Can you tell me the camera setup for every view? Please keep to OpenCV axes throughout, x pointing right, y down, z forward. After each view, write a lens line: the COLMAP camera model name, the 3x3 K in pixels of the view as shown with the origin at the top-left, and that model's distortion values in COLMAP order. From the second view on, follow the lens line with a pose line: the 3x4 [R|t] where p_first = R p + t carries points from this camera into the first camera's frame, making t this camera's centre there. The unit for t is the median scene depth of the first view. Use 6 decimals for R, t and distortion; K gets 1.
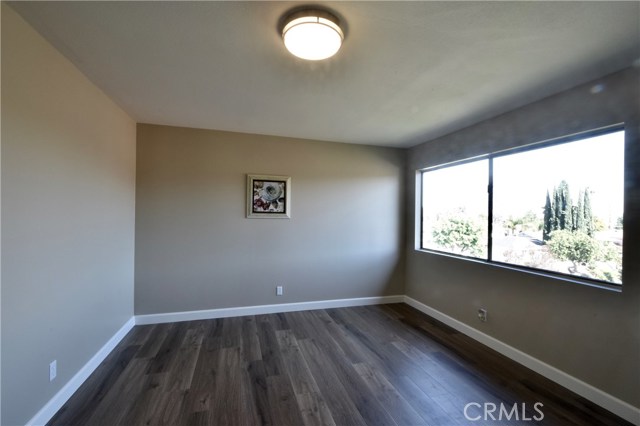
lens RADIAL K [[287.0, 0, 319.9], [0, 287.0, 209.9], [0, 0, 1]] dist [-0.000942, -0.001411]
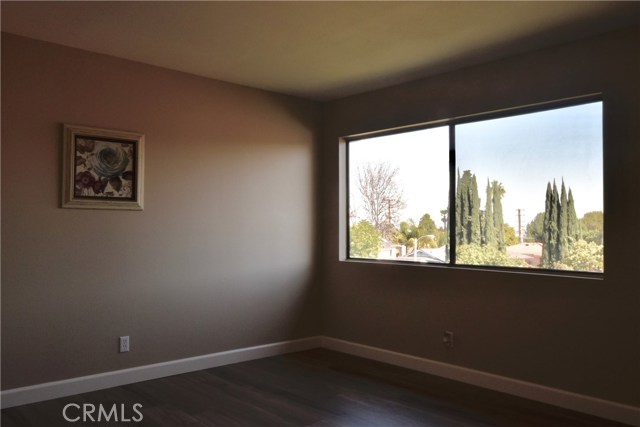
lens RADIAL K [[546.6, 0, 322.9], [0, 546.6, 211.7], [0, 0, 1]] dist [0.019020, -0.006257]
pose [[0.899532, 0.001649, 0.436851, -0.250449], [0.002792, 0.999951, -0.009525, 0.043071], [-0.436846, 0.009788, 0.899483, -0.086732]]
